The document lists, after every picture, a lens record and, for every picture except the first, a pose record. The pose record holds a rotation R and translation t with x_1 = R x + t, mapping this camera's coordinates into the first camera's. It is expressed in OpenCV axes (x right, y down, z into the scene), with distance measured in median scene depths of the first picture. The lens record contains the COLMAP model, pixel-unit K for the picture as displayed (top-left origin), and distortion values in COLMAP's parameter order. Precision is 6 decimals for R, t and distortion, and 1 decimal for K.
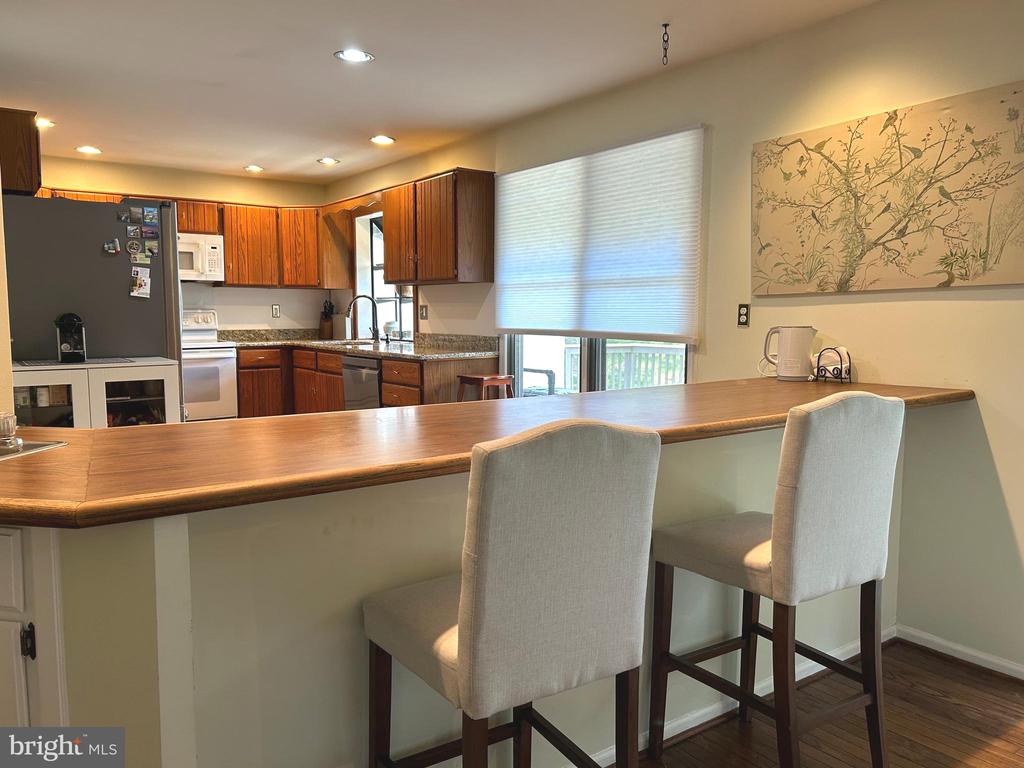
lens RADIAL K [[765.7, 0, 512.5], [0, 765.7, 389.8], [0, 0, 1]] dist [0.051451, -0.059456]
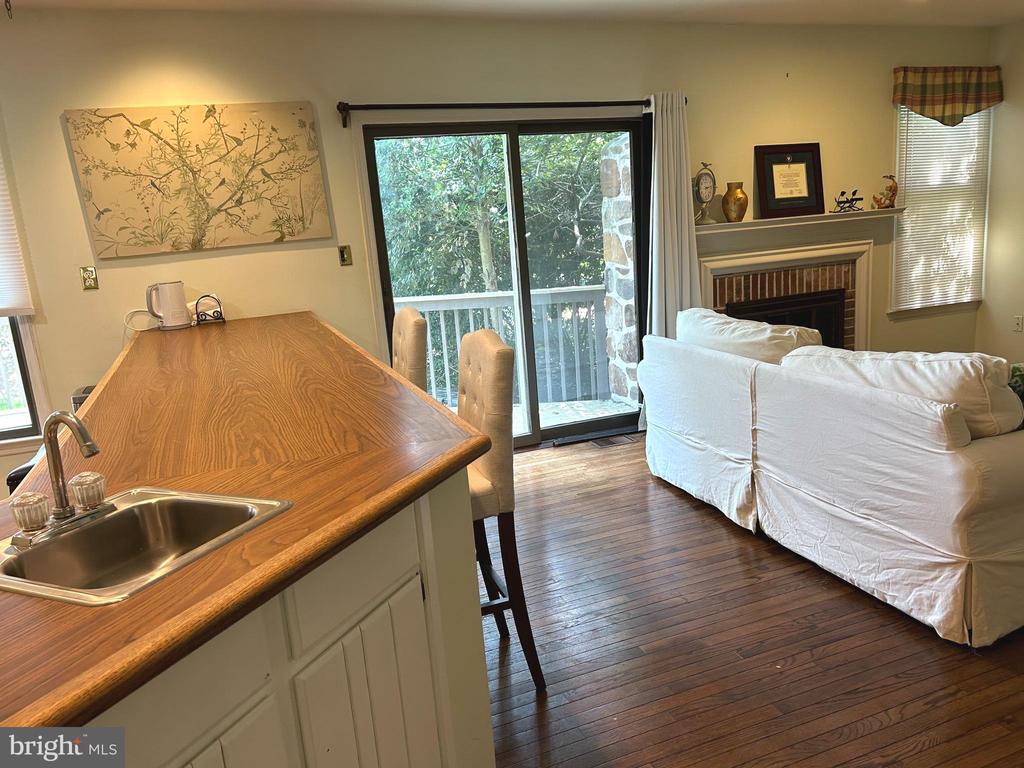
lens RADIAL K [[765.7, 0, 513.4], [0, 765.7, 388.1], [0, 0, 1]] dist [0.051451, -0.059456]
pose [[0.233638, -0.233695, 0.943822, -0.416954], [0.170570, 0.965485, 0.196835, -0.044434], [-0.957246, 0.114999, 0.265436, 0.139981]]
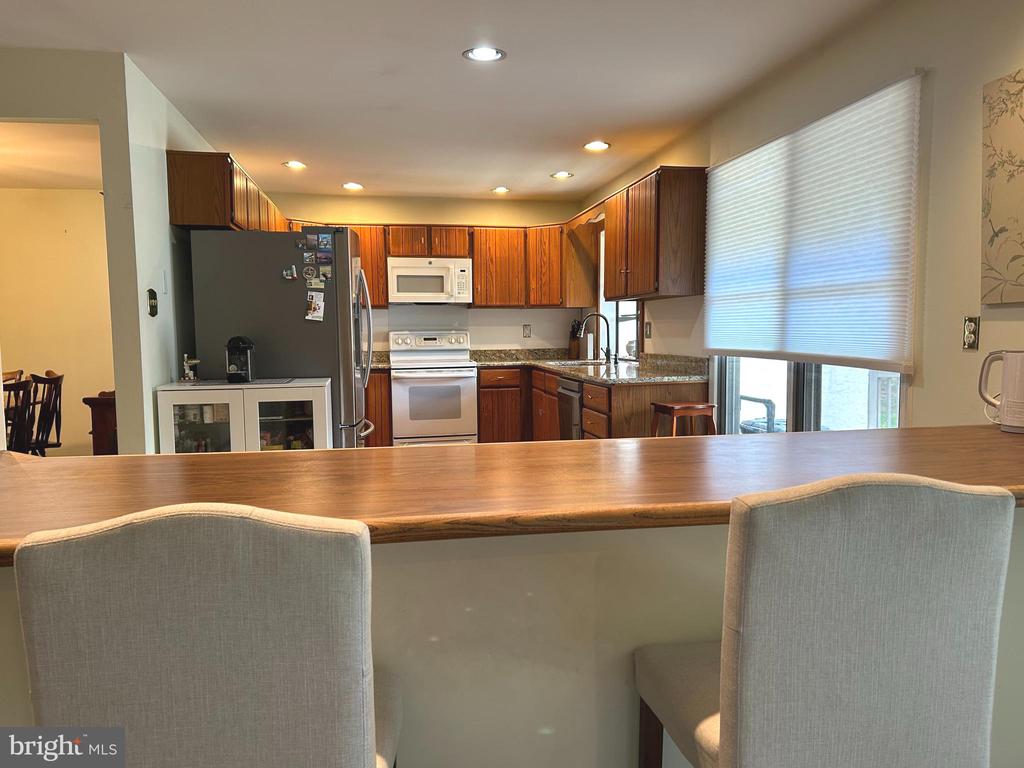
lens RADIAL K [[765.7, 0, 524.1], [0, 765.7, 394.8], [0, 0, 1]] dist [0.051451, -0.059456]
pose [[0.903952, 0.026588, -0.426807, 0.168862], [-0.033053, 0.999424, -0.007745, -0.016138], [0.426355, 0.021109, 0.904310, 0.142050]]
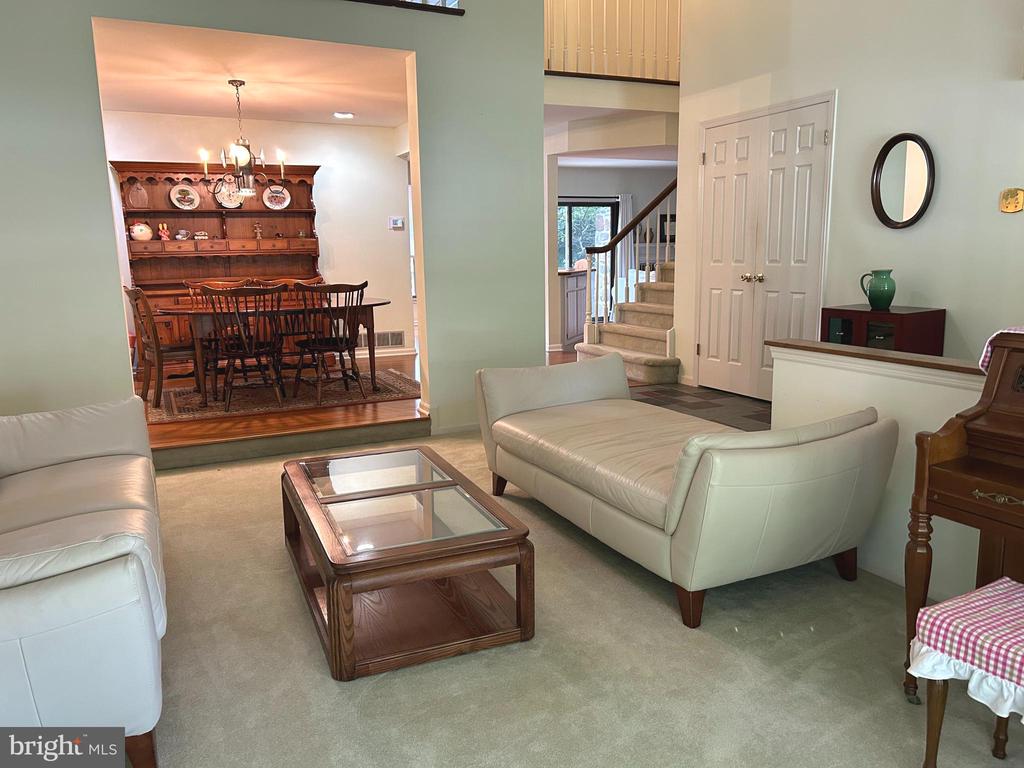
lens RADIAL K [[765.7, 0, 509.4], [0, 765.7, 382.7], [0, 0, 1]] dist [0.051451, -0.059456]
pose [[0.176272, -0.183897, 0.967011, -2.001990], [0.116959, 0.979347, 0.164923, -0.028269], [-0.977368, 0.084029, 0.194140, 0.102503]]
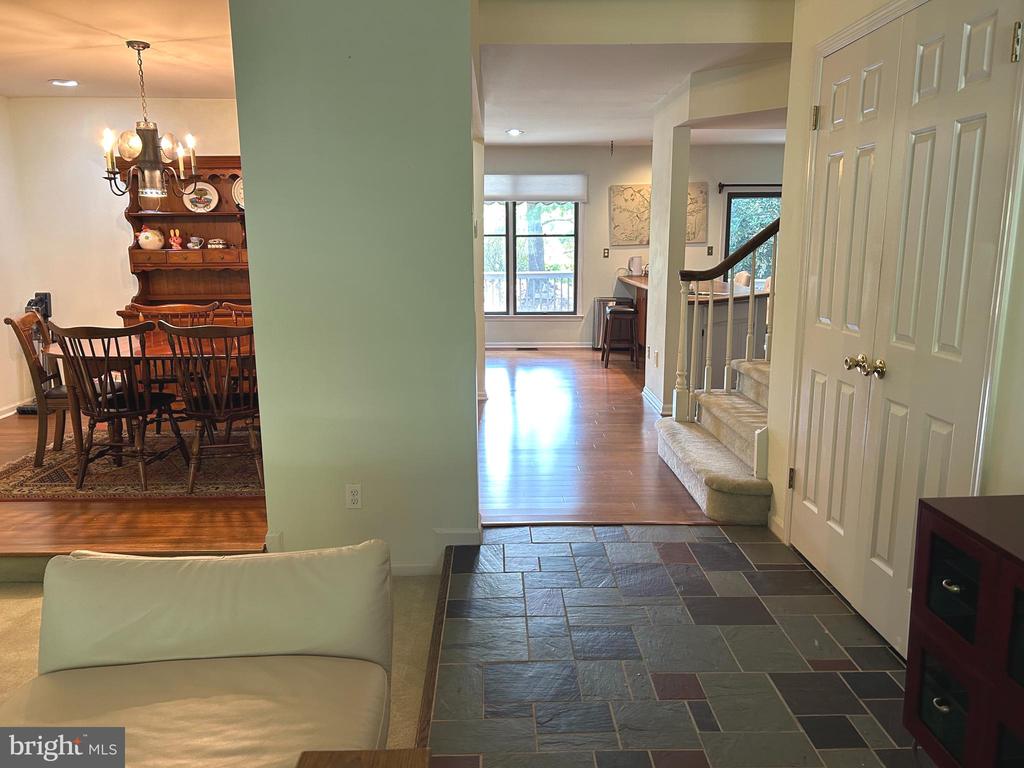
lens RADIAL K [[765.7, 0, 508.6], [0, 765.7, 384.8], [0, 0, 1]] dist [0.051451, -0.059456]
pose [[0.562776, -0.166430, 0.809681, -1.429018], [0.093046, 0.986050, 0.138011, -0.034069], [-0.821356, -0.002331, 0.570411, -0.126087]]
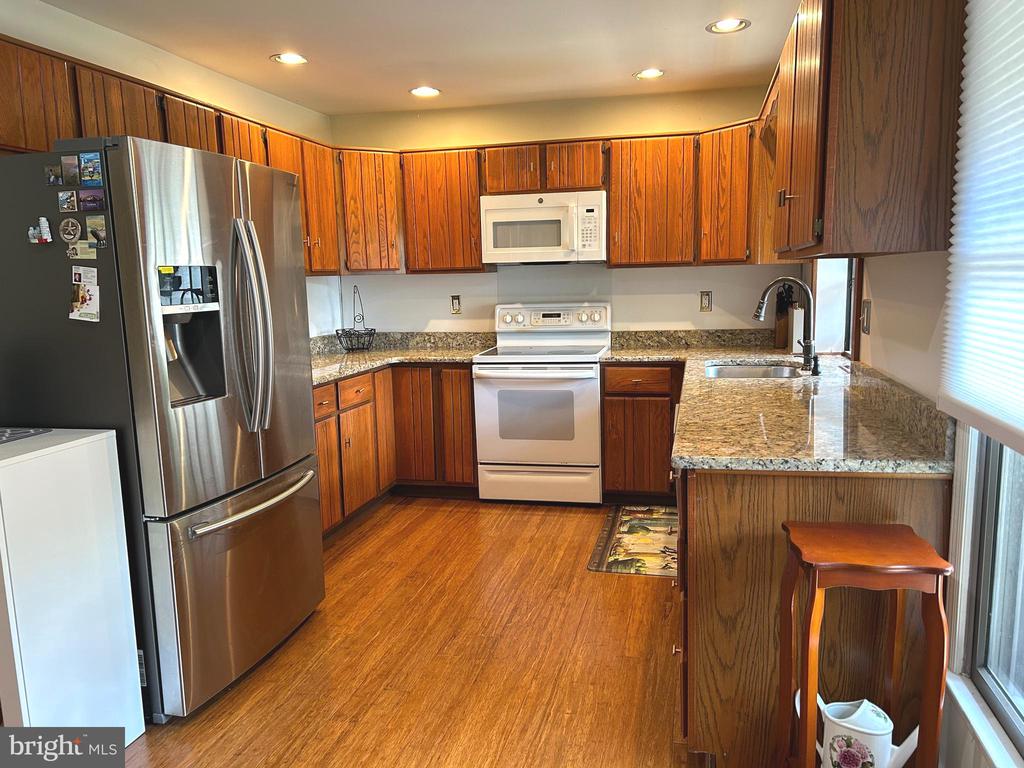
lens RADIAL K [[765.7, 0, 518.8], [0, 765.7, 395.3], [0, 0, 1]] dist [0.051451, -0.059456]
pose [[0.657838, 0.097583, -0.746811, 0.107145], [-0.053837, 0.995127, 0.082607, -0.099594], [0.751233, -0.014136, 0.659886, 0.667645]]
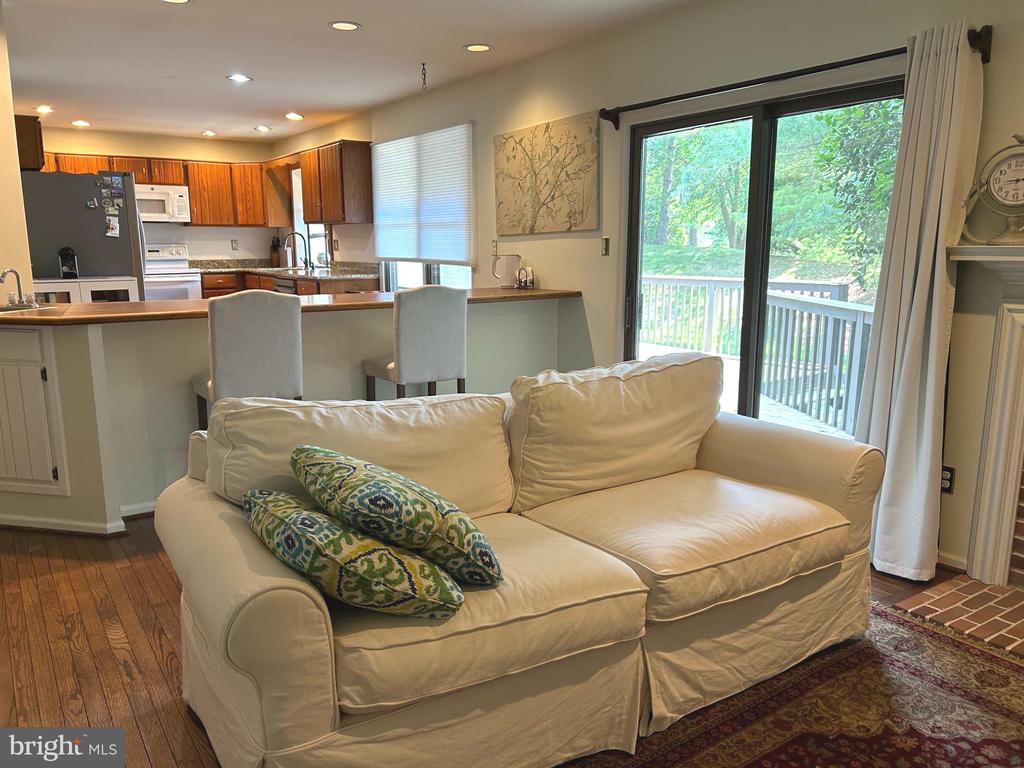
lens RADIAL K [[765.7, 0, 516.2], [0, 765.7, 395.1], [0, 0, 1]] dist [0.051451, -0.059456]
pose [[0.999753, -0.000275, -0.022223, 0.271861], [0.002331, 0.995706, 0.092544, 0.041319], [0.022102, -0.092573, 0.995461, -0.416514]]
